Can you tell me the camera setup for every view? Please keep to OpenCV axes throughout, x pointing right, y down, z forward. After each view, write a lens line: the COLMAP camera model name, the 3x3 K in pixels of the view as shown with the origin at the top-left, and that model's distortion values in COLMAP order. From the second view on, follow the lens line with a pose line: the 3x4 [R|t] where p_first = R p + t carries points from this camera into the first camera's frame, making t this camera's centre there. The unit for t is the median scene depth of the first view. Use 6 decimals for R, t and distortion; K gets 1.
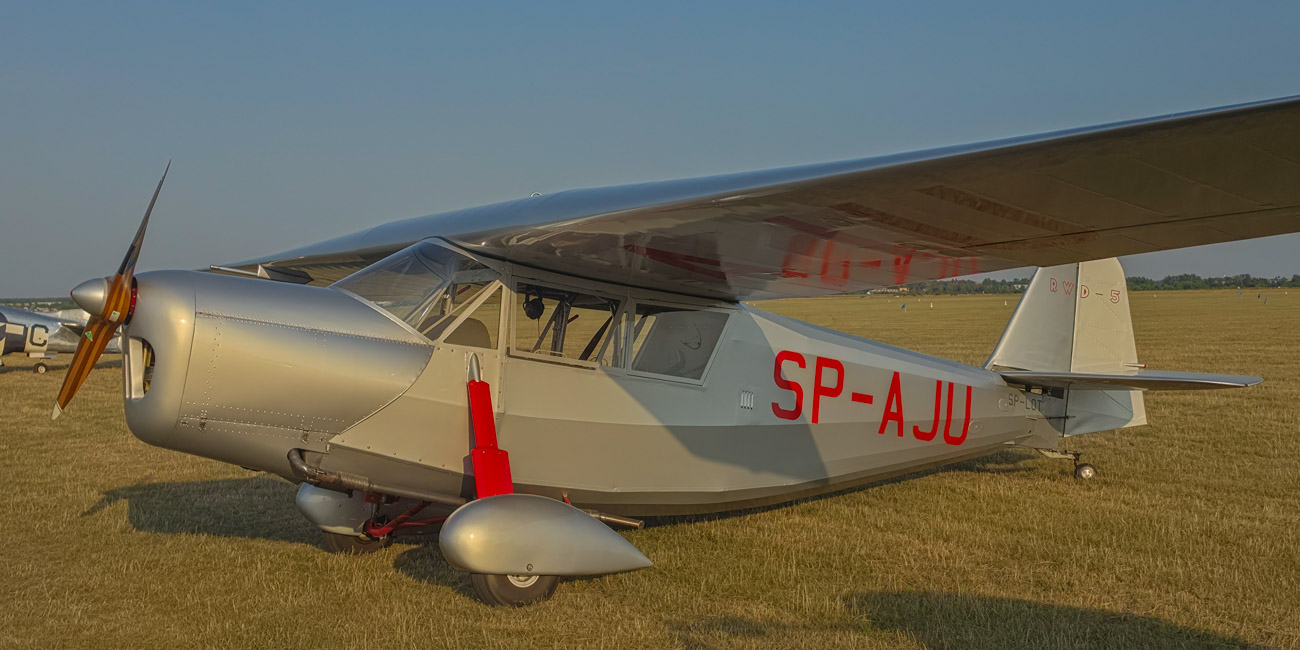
lens RADIAL K [[1118.4, 0, 650.0], [0, 1118.4, 325.0], [0, 0, 1]] dist [0.006024, 0.003395]
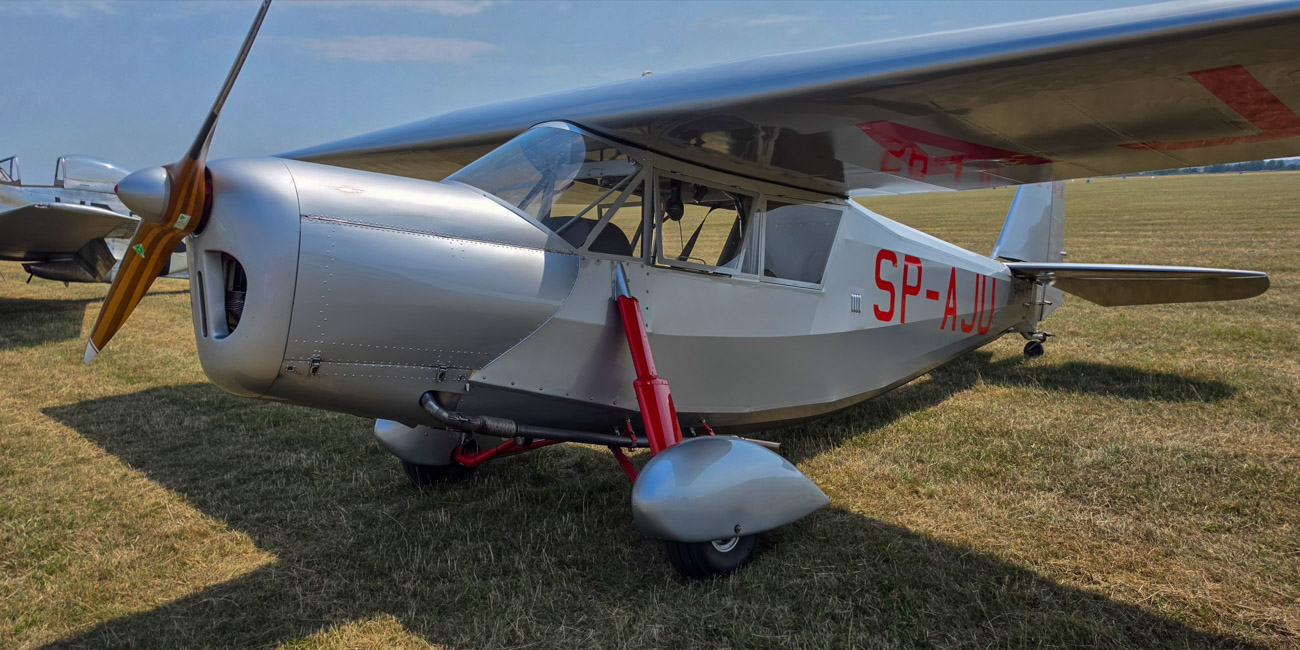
lens RADIAL K [[904.0, 0, 650.0], [0, 904.0, 325.0], [0, 0, 1]] dist [0.103352, 0.000155]
pose [[0.991393, -0.017677, 0.129720, -0.193228], [0.001307, 0.992130, 0.125208, -0.011096], [-0.130912, -0.123961, 0.983614, 0.285658]]
